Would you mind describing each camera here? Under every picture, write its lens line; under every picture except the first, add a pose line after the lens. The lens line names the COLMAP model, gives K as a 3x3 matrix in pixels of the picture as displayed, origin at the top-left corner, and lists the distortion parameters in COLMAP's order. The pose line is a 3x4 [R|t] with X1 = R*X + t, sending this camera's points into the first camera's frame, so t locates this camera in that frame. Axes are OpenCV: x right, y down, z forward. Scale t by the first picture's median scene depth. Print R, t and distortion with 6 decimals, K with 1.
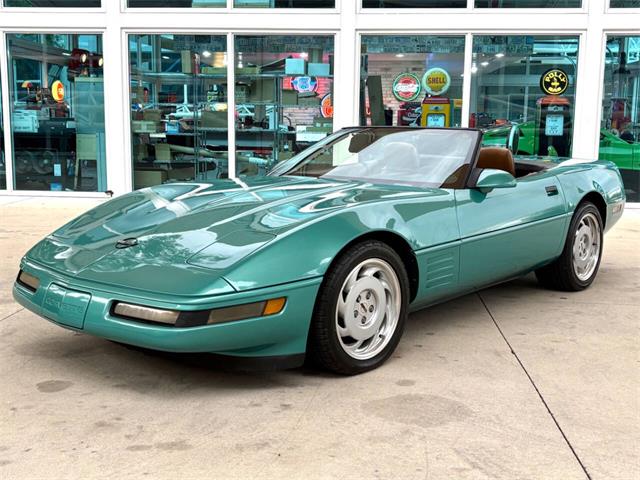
lens RADIAL K [[747.9, 0, 318.0], [0, 747.9, 243.3], [0, 0, 1]] dist [0.171942, -0.637193]
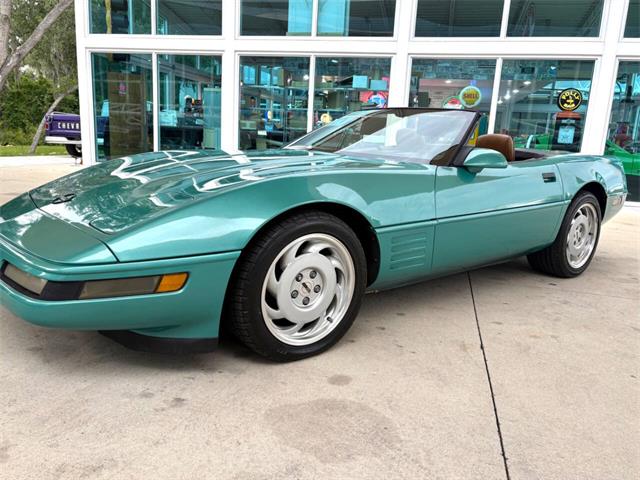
lens RADIAL K [[483.7, 0, 320.0], [0, 483.7, 240.0], [0, 0, 1]] dist [0.040640, -0.037717]
pose [[0.985108, 0.072906, -0.155718, 0.107658], [-0.065427, 0.996469, 0.052628, -0.001259], [0.159004, -0.041656, 0.986399, 0.289069]]
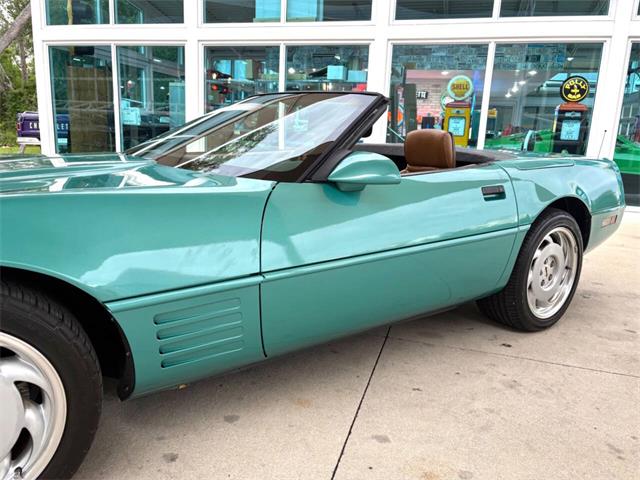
lens RADIAL K [[483.7, 0, 320.0], [0, 483.7, 240.0], [0, 0, 1]] dist [0.040640, -0.037717]
pose [[0.978396, 0.072401, -0.193649, 0.224617], [-0.062077, 0.996334, 0.058868, -0.040159], [0.197201, -0.045575, 0.979303, 0.500067]]
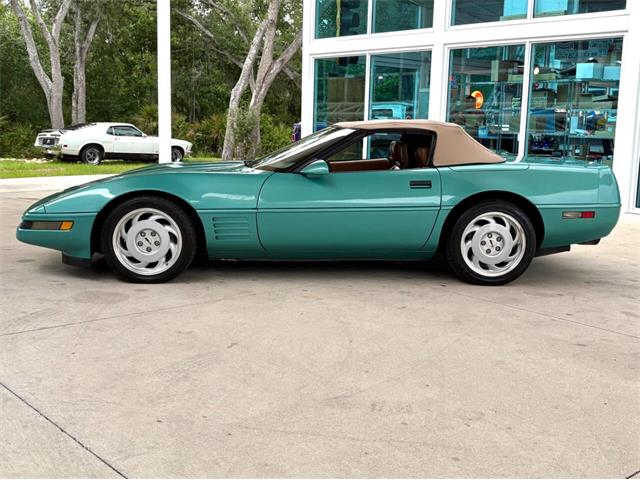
lens RADIAL K [[776.8, 0, 320.0], [0, 776.8, 240.0], [0, 0, 1]] dist [0.129019, -0.404660]
pose [[0.716143, 0.107788, -0.689581, 0.917767], [-0.123258, 0.992006, 0.027054, -0.000679], [0.686984, 0.065621, 0.723703, 0.067869]]
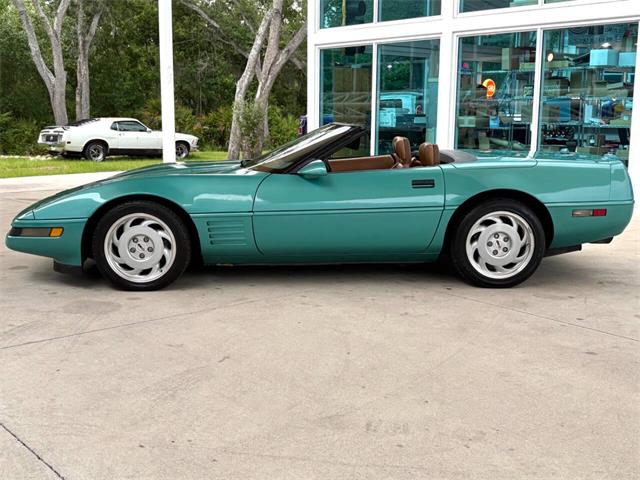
lens RADIAL K [[791.8, 0, 320.0], [0, 791.8, 240.0], [0, 0, 1]] dist [0.136866, -0.430536]
pose [[0.705885, 0.104159, -0.700626, 0.914681], [-0.107424, 0.993430, 0.039459, -0.017142], [0.700133, 0.047411, 0.712436, 0.095183]]
